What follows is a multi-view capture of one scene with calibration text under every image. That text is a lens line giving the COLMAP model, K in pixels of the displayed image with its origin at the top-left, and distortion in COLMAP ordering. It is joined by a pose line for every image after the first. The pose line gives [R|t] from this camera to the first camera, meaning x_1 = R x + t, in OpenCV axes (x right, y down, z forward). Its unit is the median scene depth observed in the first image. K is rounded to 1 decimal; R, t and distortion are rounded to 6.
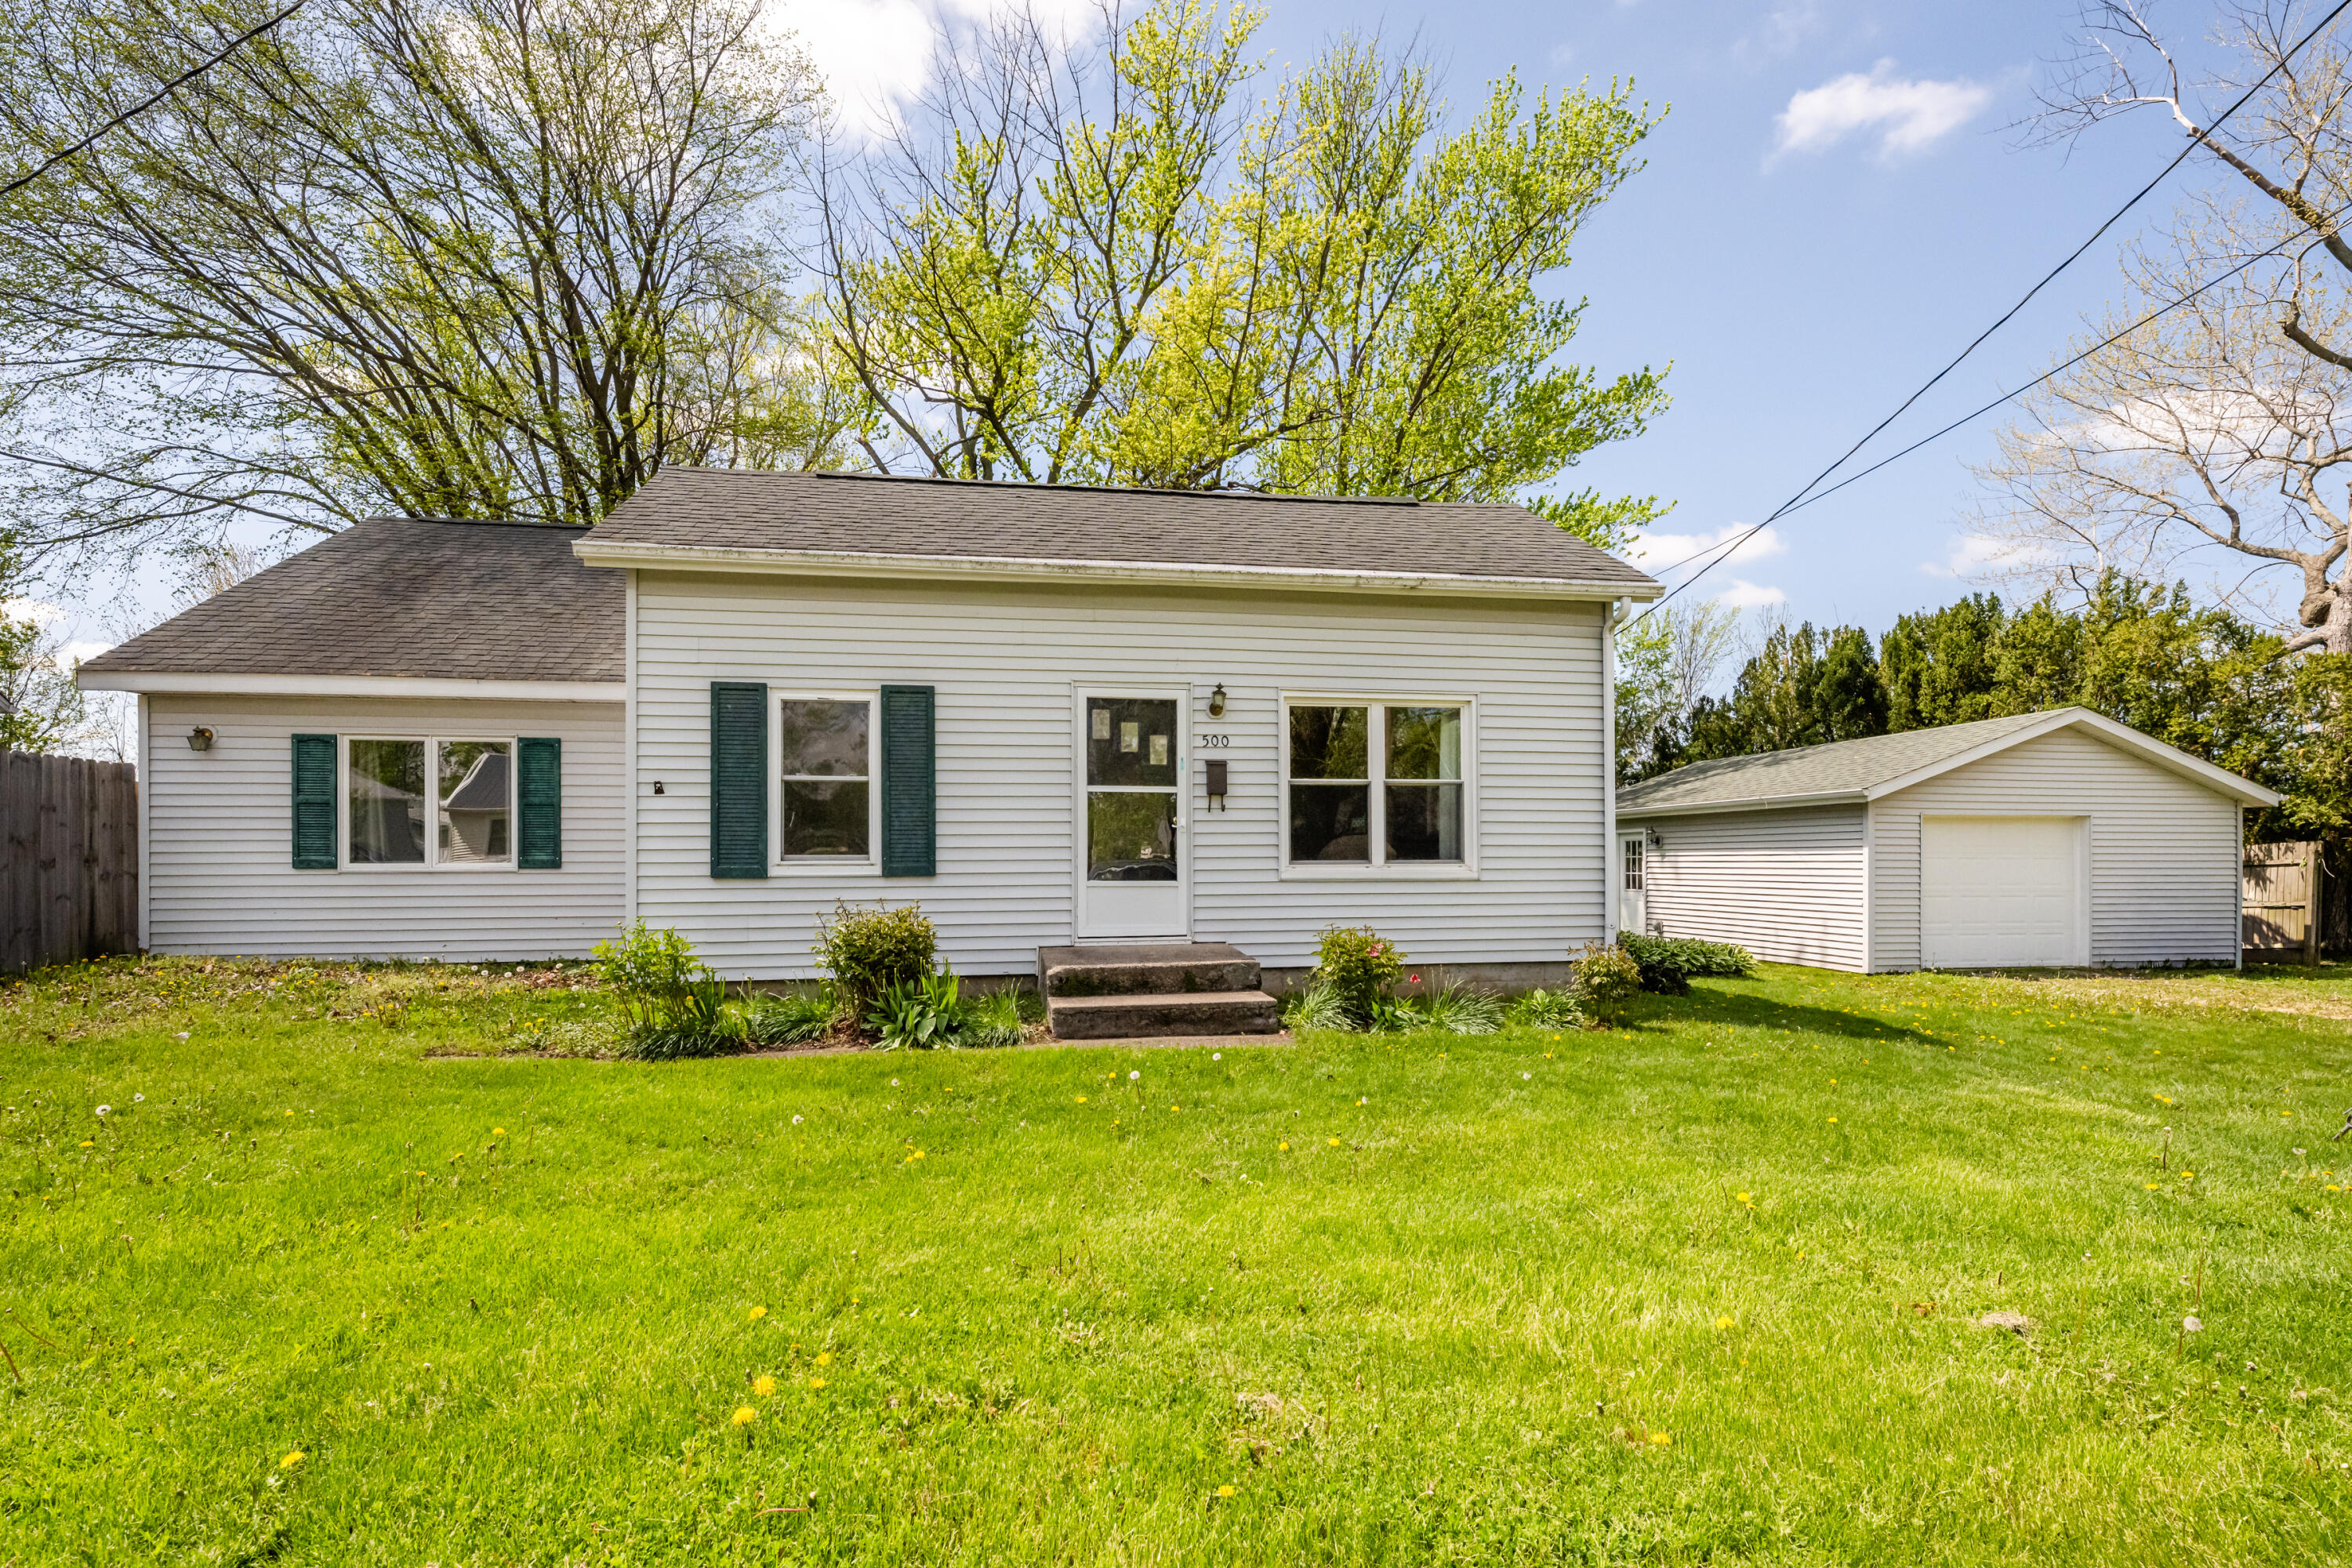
lens RADIAL K [[1052.8, 0, 1190.7], [0, 1052.8, 866.1], [0, 0, 1]] dist [-0.001239, -0.000217]
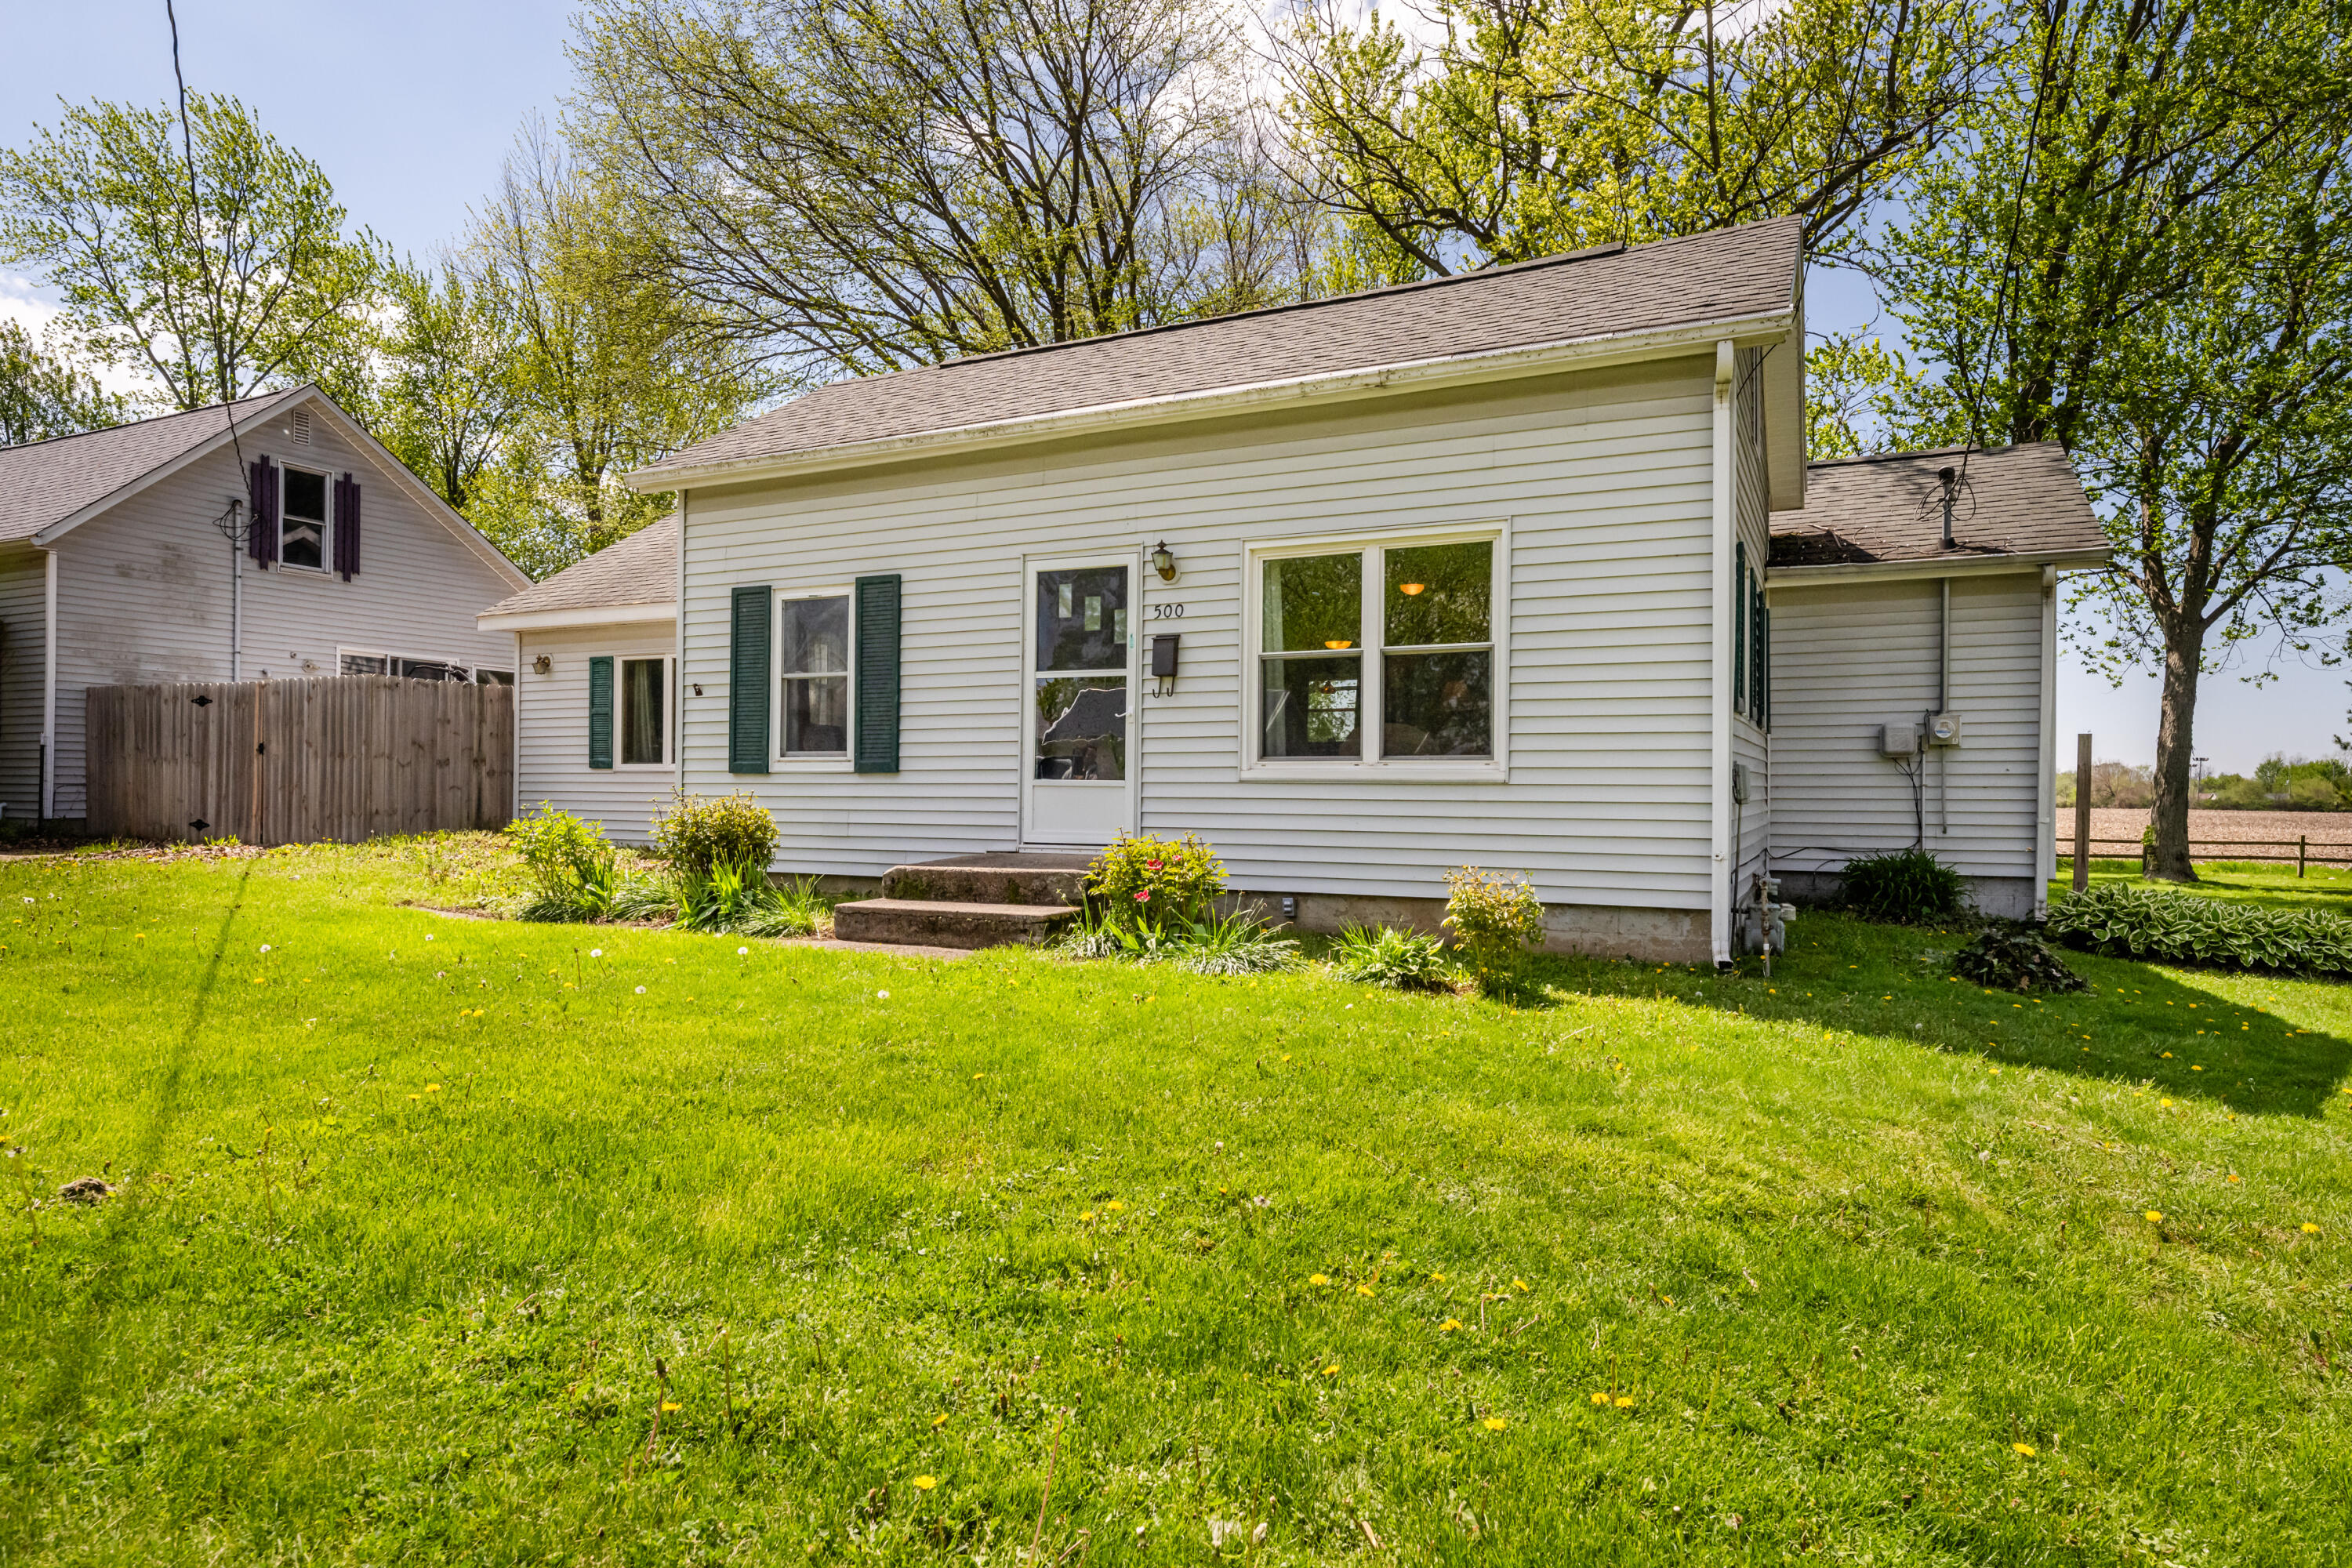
lens RADIAL K [[1316.3, 0, 1182.3], [0, 1316.3, 786.0], [0, 0, 1]] dist [0.008808, 0.000493]
pose [[0.819779, 0.007950, -0.572624, 0.602624], [-0.009634, 0.999954, 0.000091, 0.017399], [0.572598, 0.005442, 0.819818, 0.153958]]
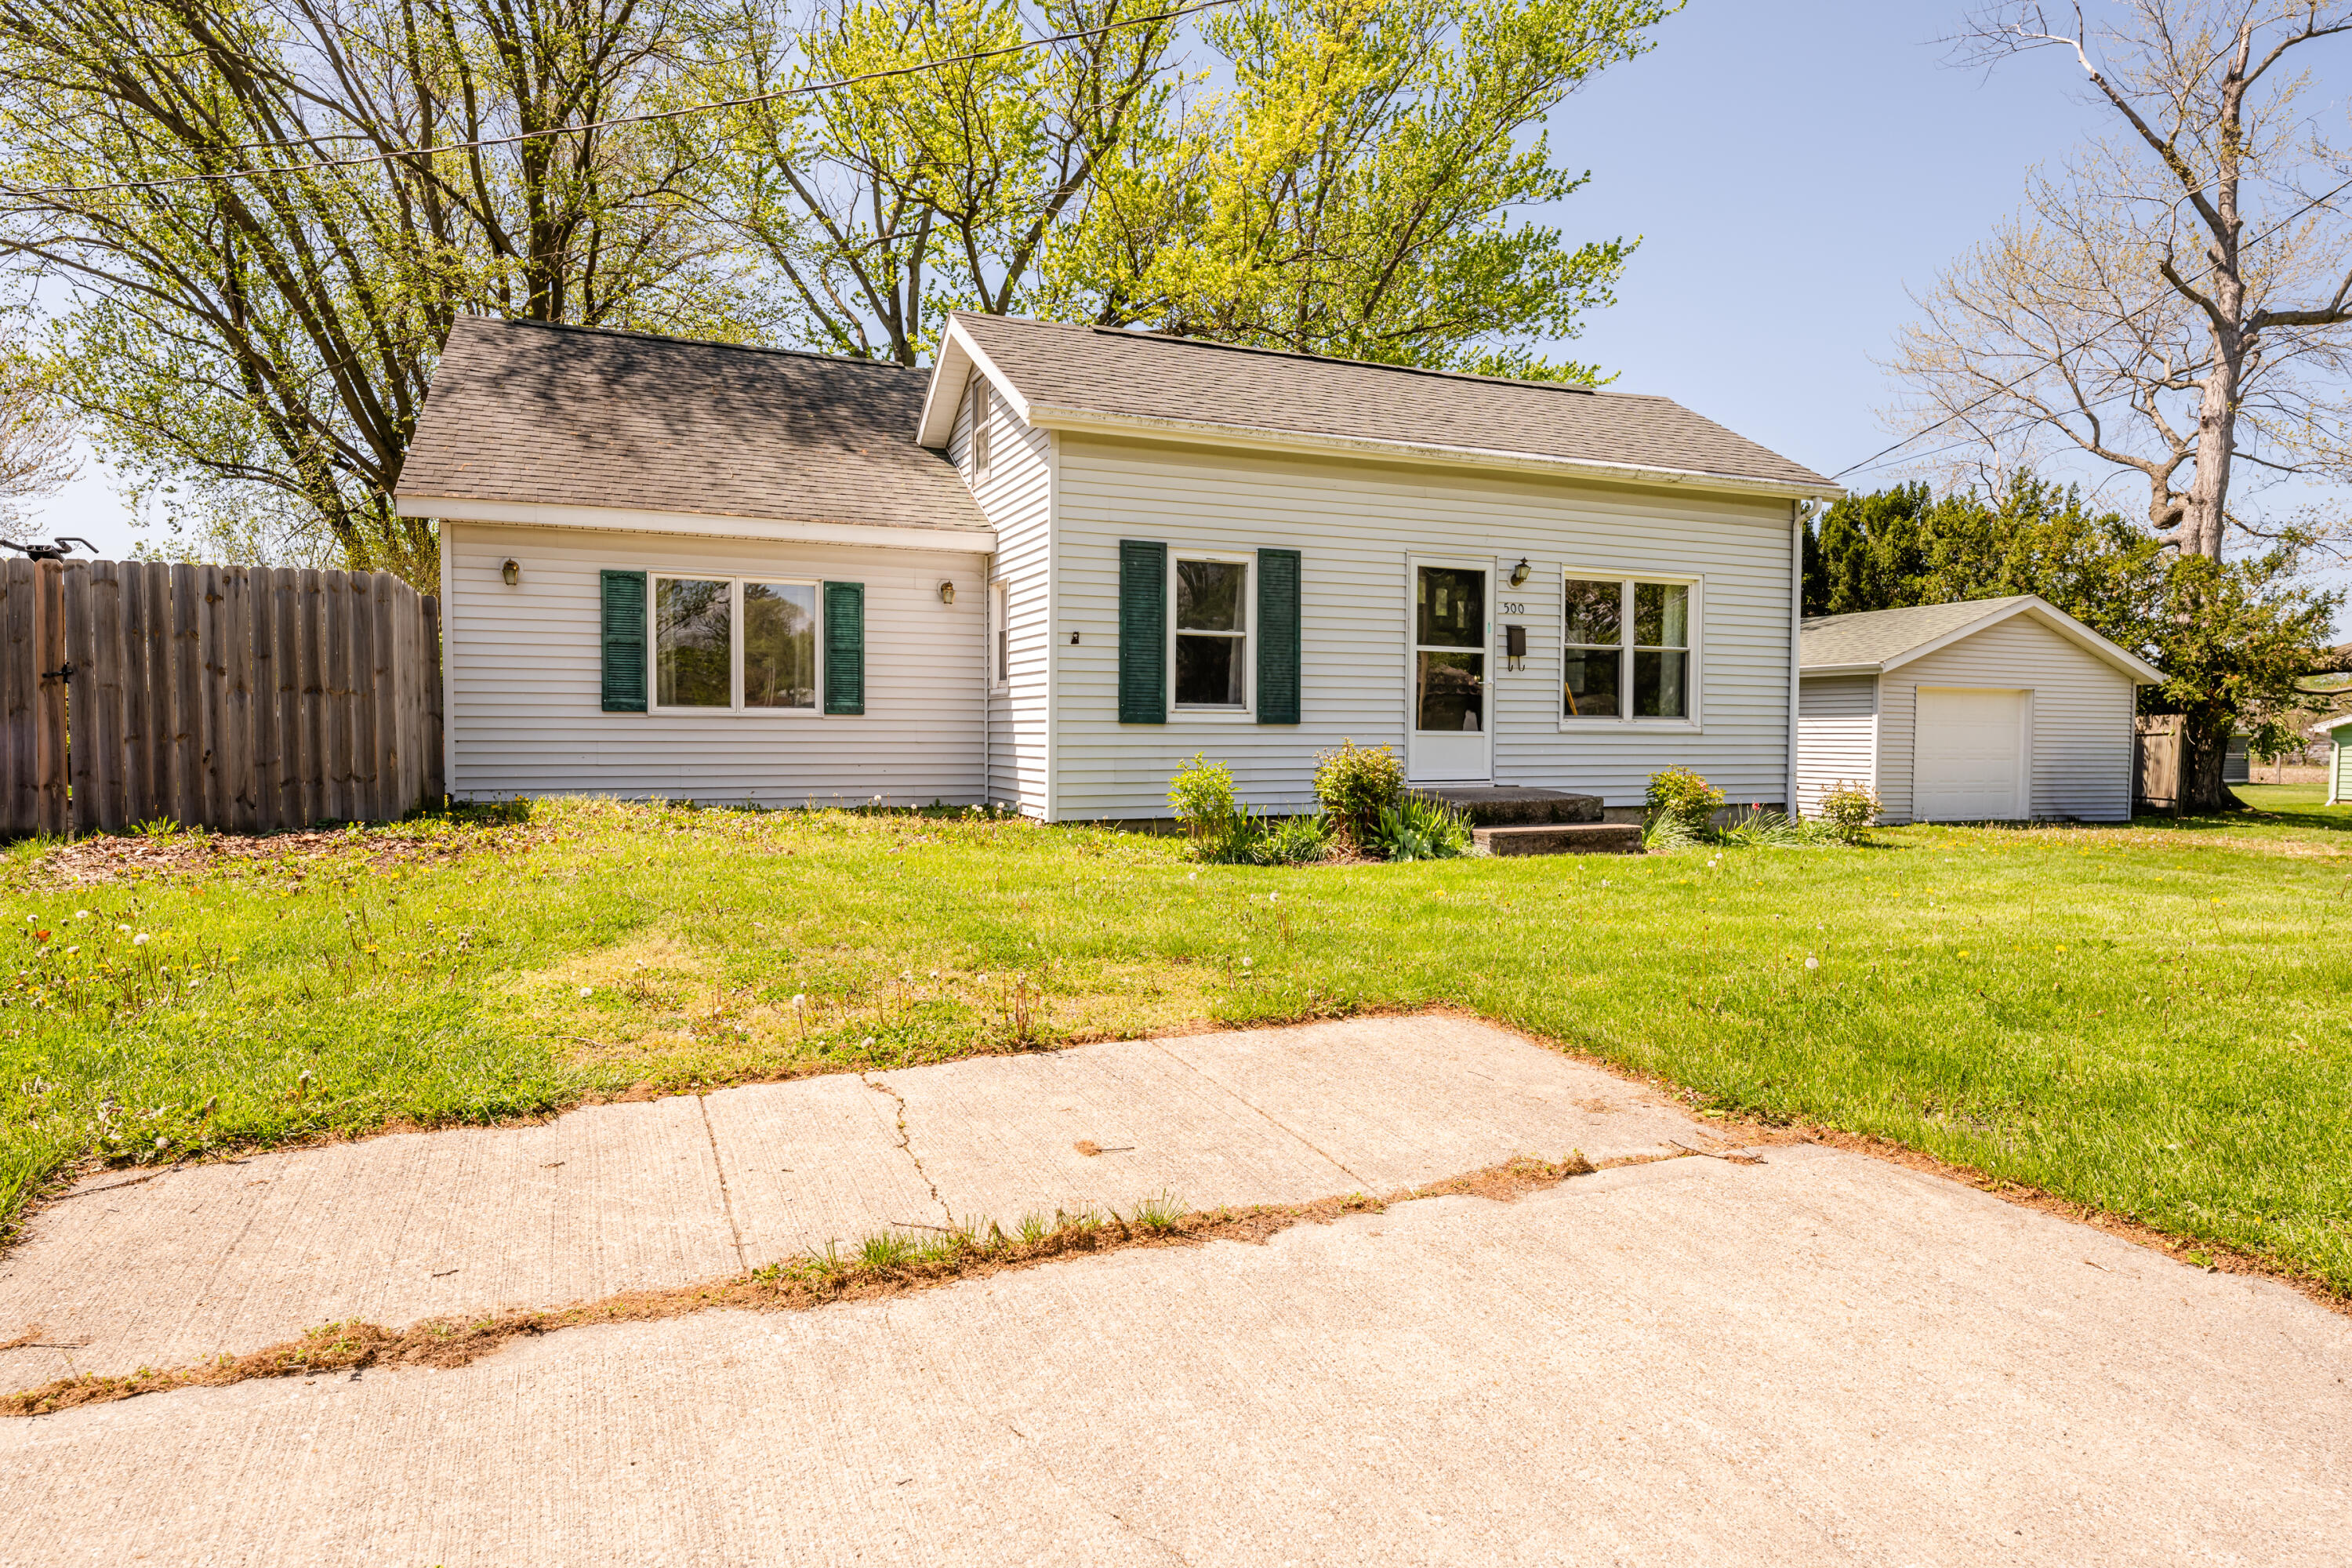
lens RADIAL K [[1249.4, 0, 1173.8], [0, 1249.4, 781.5], [0, 0, 1]] dist [0.002868, 0.001346]
pose [[0.976019, 0.000521, 0.217685, -0.604791], [-0.007854, 0.999430, 0.032823, 0.025424], [-0.217544, -0.033745, 0.975467, -0.231768]]
